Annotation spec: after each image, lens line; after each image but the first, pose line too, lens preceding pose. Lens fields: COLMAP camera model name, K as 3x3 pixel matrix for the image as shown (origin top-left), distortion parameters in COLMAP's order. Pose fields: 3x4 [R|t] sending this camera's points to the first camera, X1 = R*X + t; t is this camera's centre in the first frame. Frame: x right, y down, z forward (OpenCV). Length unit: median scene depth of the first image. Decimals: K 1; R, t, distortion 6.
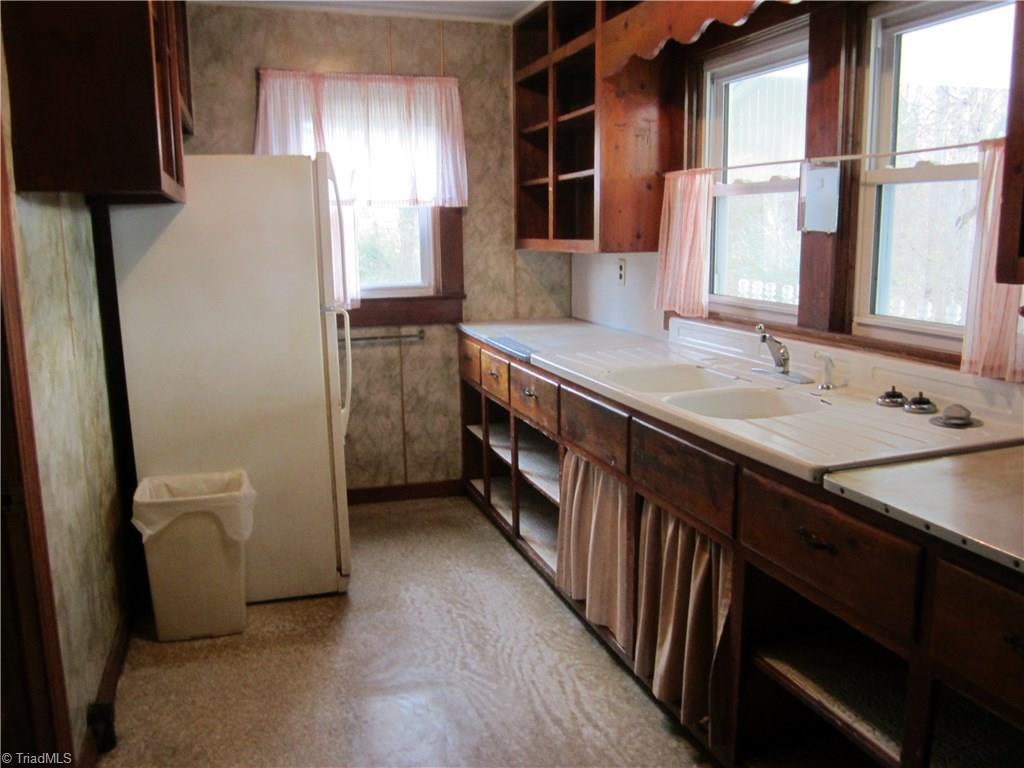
lens RADIAL K [[846.0, 0, 512.0], [0, 846.0, 384.0], [0, 0, 1]] dist [-0.047913, 0.006487]
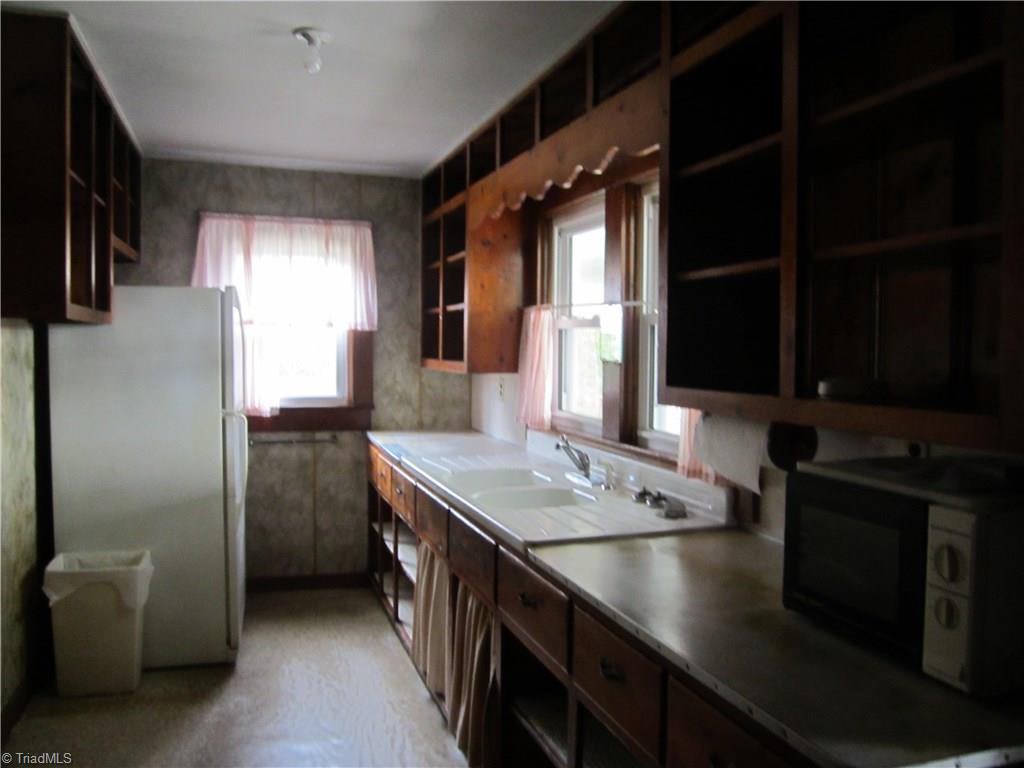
lens RADIAL K [[846.0, 0, 512.0], [0, 846.0, 384.0], [0, 0, 1]] dist [-0.047913, 0.006487]
pose [[0.999686, 0.025044, 0.001175, 0.162865], [-0.024661, 0.990685, -0.133919, 0.016073], [-0.004518, 0.133848, 0.990992, -0.165890]]
